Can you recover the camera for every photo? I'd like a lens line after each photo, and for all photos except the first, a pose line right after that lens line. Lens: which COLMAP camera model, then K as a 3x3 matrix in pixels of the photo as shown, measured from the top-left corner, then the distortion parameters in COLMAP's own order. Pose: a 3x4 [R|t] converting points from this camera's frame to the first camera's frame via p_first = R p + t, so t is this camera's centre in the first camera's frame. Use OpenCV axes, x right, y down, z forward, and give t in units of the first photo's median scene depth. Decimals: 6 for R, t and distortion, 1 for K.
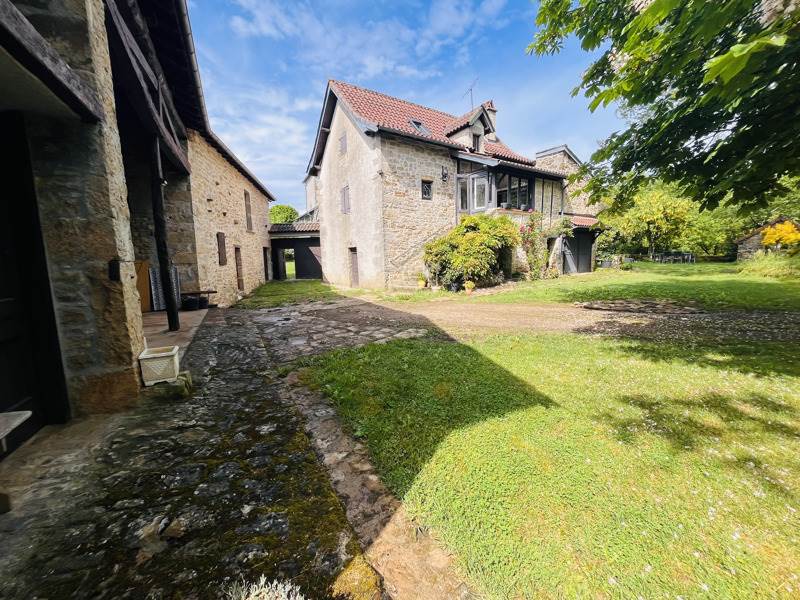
lens RADIAL K [[319.5, 0, 401.3], [0, 319.5, 299.2], [0, 0, 1]] dist [-0.000859, 0.000445]
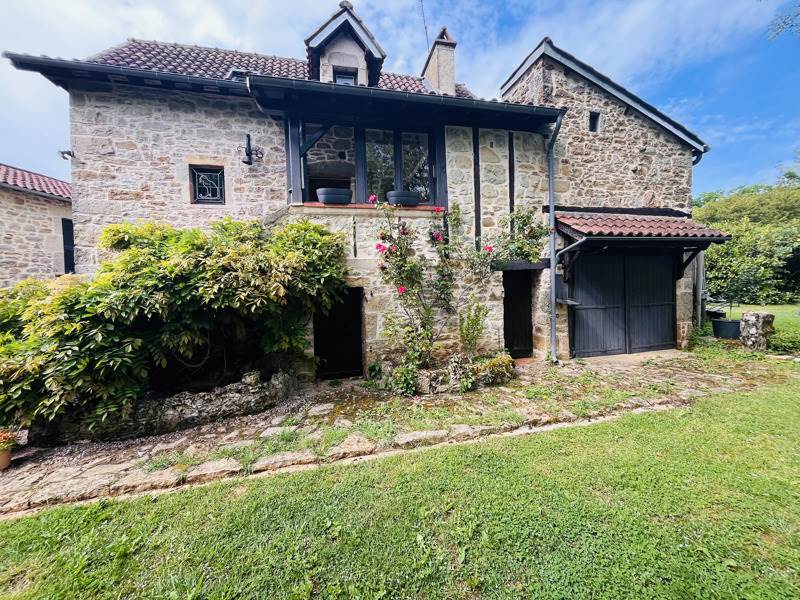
lens RADIAL K [[319.5, 0, 400.1], [0, 319.5, 299.1], [0, 0, 1]] dist [-0.000859, 0.000445]
pose [[0.939147, -0.000668, -0.343516, 0.517400], [-0.031588, 0.995593, -0.088294, -0.128161], [0.342061, 0.093772, 0.934987, 0.640697]]
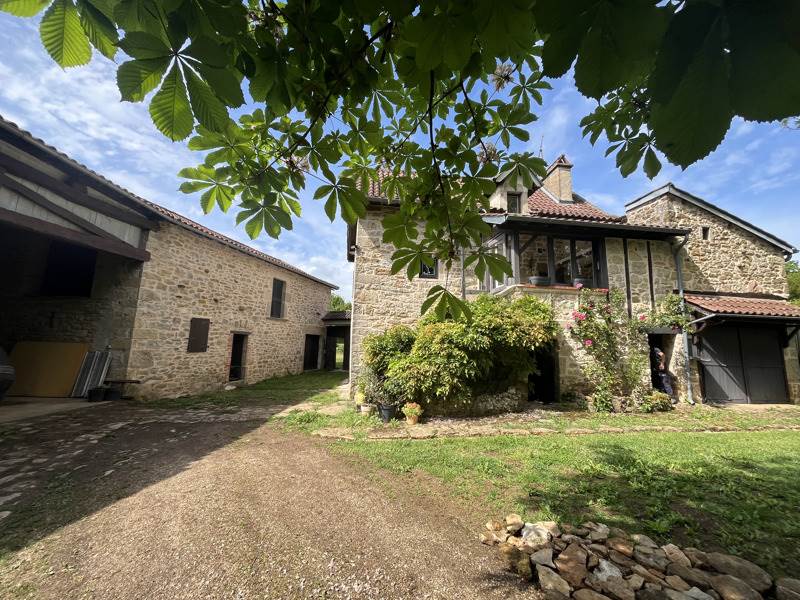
lens RADIAL K [[319.5, 0, 401.1], [0, 319.5, 299.2], [0, 0, 1]] dist [-0.000859, 0.000445]
pose [[0.895992, -0.018242, -0.443696, 0.346479], [-0.103802, 0.962872, -0.249203, -0.070208], [0.431769, 0.269340, 0.860832, 0.335088]]
